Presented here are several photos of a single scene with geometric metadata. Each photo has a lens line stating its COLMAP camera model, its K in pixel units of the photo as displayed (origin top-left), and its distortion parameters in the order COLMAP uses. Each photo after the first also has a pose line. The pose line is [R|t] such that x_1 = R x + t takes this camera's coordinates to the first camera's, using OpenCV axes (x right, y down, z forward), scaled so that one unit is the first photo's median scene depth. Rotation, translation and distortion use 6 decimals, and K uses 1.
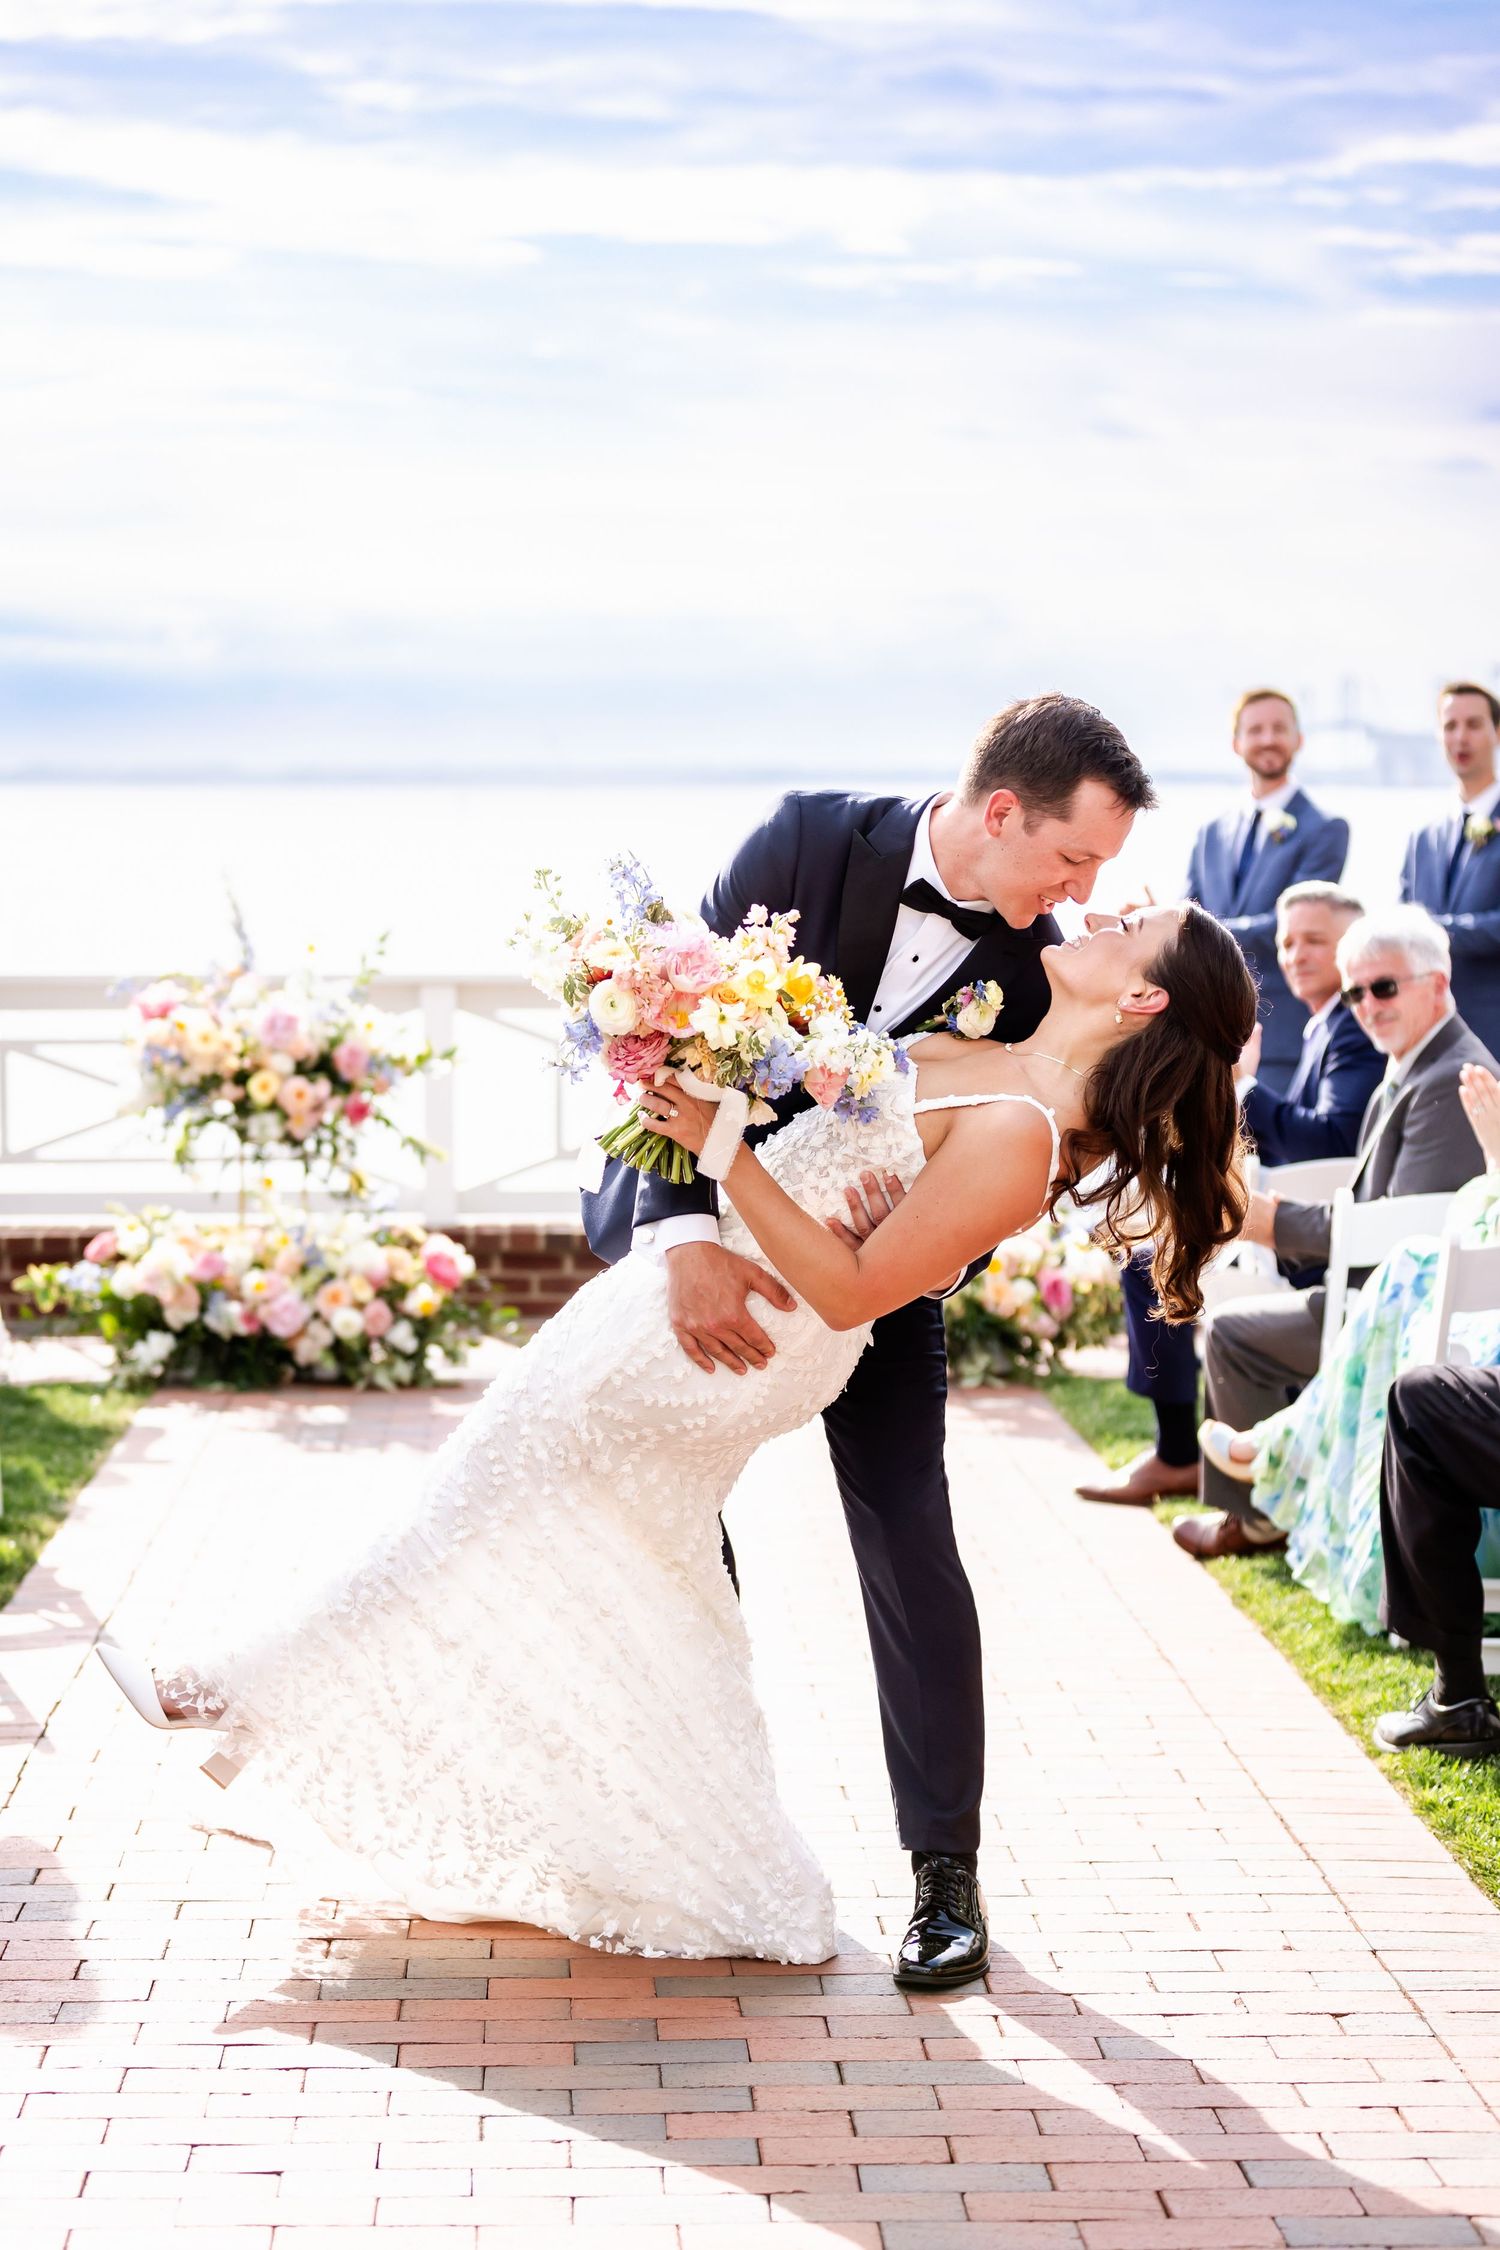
lens RADIAL K [[5082.5, 0, 747.5], [0, 5082.5, 1128.9], [0, 0, 1]] dist [0.042010, 0.000000]
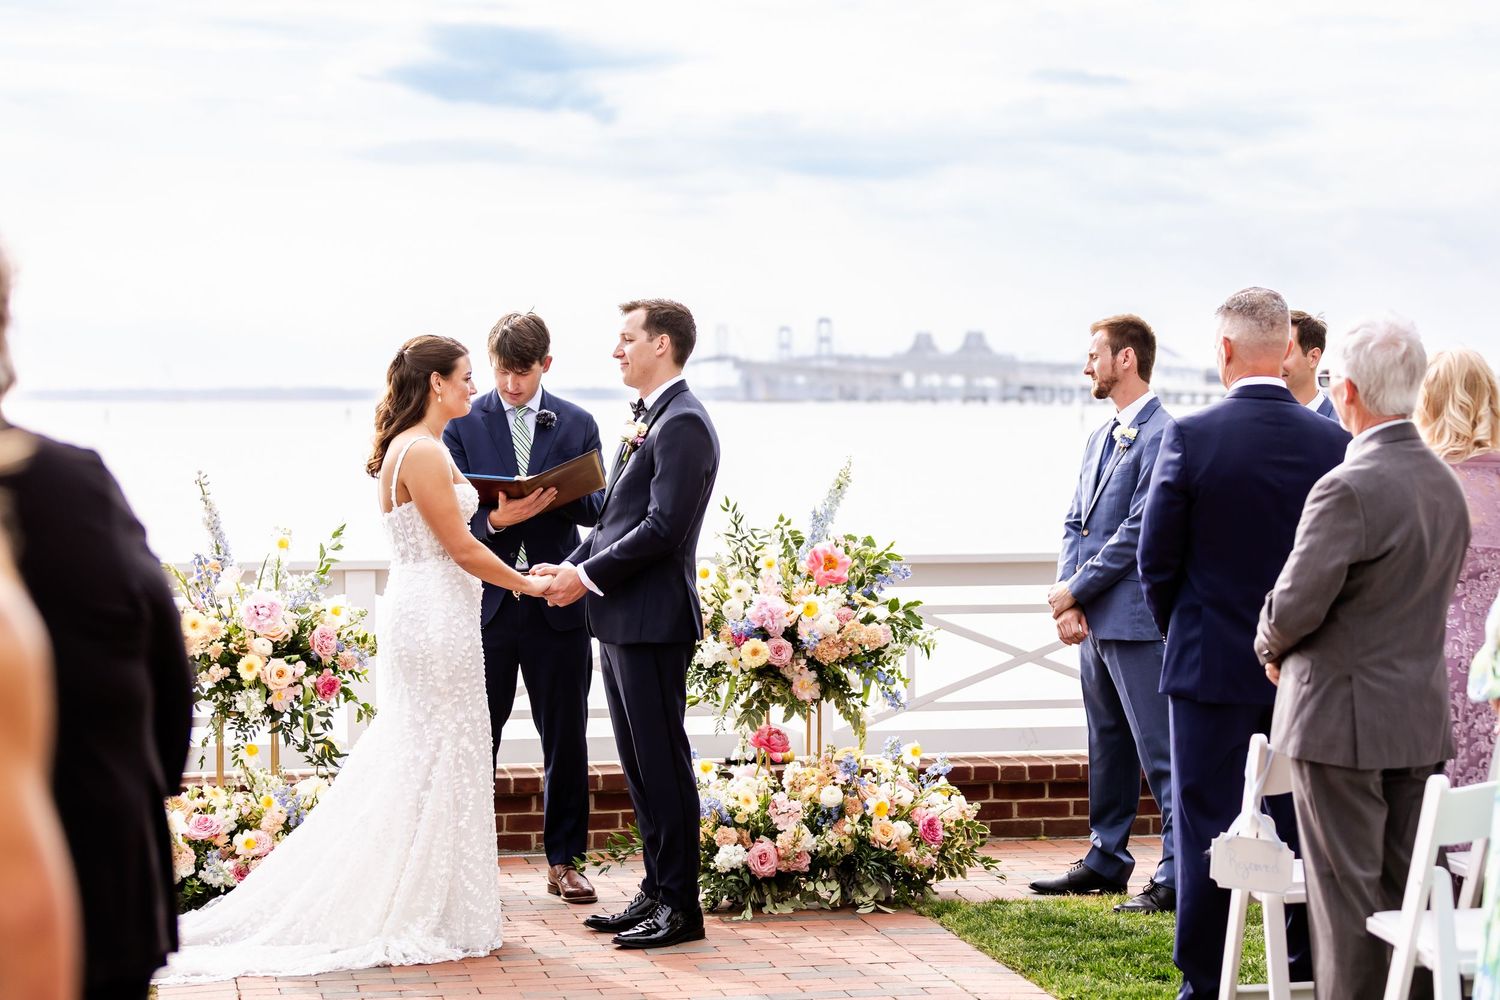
lens RADIAL K [[3388.3, 0, 751.0], [0, 3388.3, 464.5], [0, 0, 1]] dist [0.042010, 0.000000]
pose [[0.988925, -0.008749, 0.148161, -0.095465], [0.015877, 0.998769, -0.046995, -0.015955], [-0.147568, 0.048826, 0.987846, 0.228823]]
